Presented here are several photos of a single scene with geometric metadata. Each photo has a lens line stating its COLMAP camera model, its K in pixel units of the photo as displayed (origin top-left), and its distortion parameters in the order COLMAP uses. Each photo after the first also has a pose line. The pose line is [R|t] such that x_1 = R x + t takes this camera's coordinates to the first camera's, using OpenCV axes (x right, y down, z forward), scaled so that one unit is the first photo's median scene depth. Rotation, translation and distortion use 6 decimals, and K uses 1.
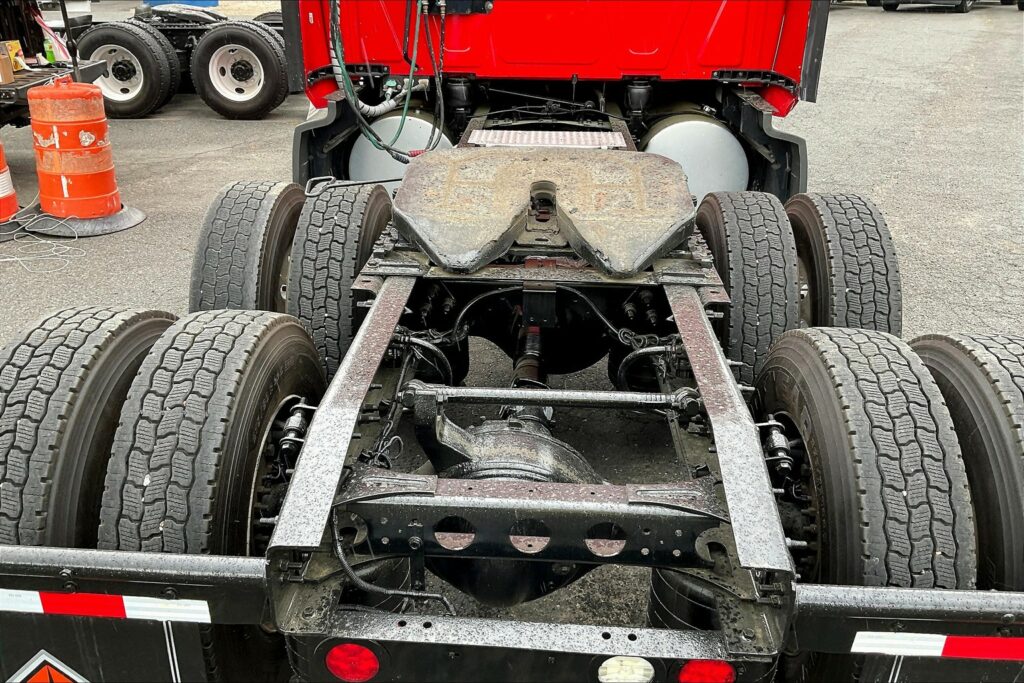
lens RADIAL K [[853.2, 0, 511.1], [0, 853.2, 345.9], [0, 0, 1]] dist [0.092548, -0.171092]
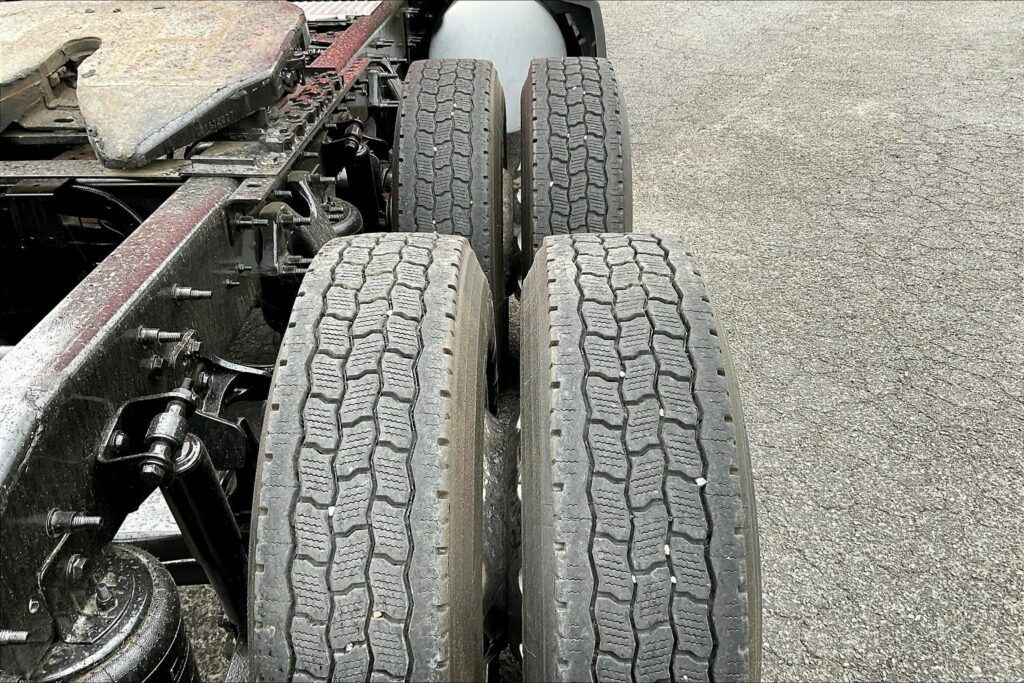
lens RADIAL K [[853.2, 0, 515.2], [0, 853.2, 336.4], [0, 0, 1]] dist [0.092548, -0.171092]
pose [[0.999132, -0.037708, 0.017702, 0.326914], [0.036209, 0.996258, 0.078475, 0.006917], [-0.020595, -0.077766, 0.996759, 0.244305]]
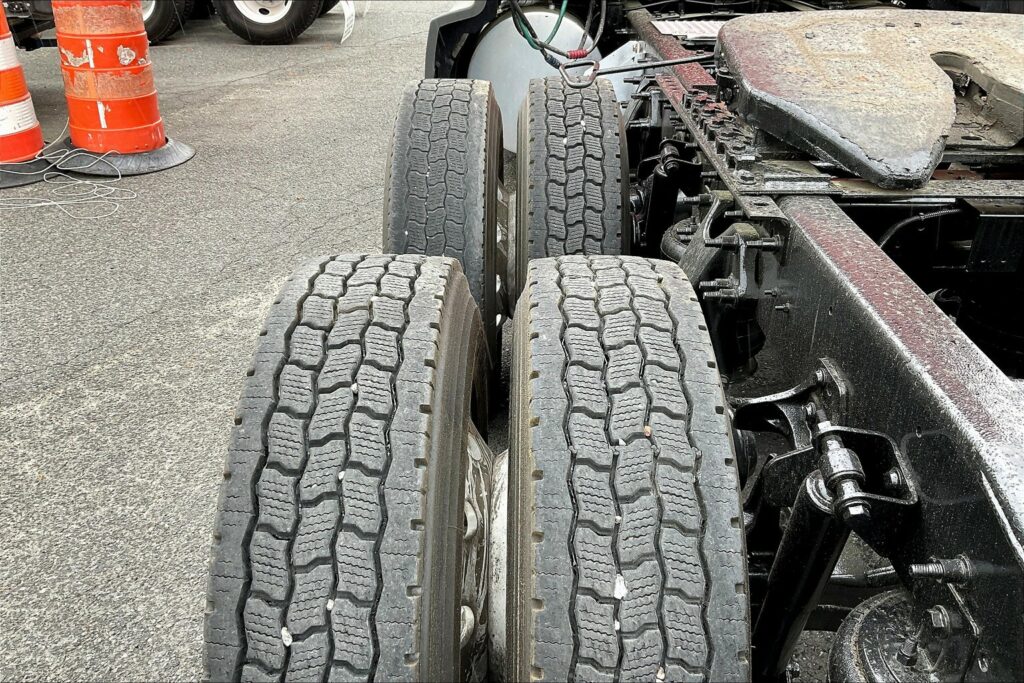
lens RADIAL K [[853.2, 0, 516.0], [0, 853.2, 343.0], [0, 0, 1]] dist [0.092548, -0.171092]
pose [[0.999331, -0.025244, 0.026476, -0.289062], [0.023611, 0.997904, 0.060254, -0.013085], [-0.027942, -0.059589, 0.997832, 0.291785]]
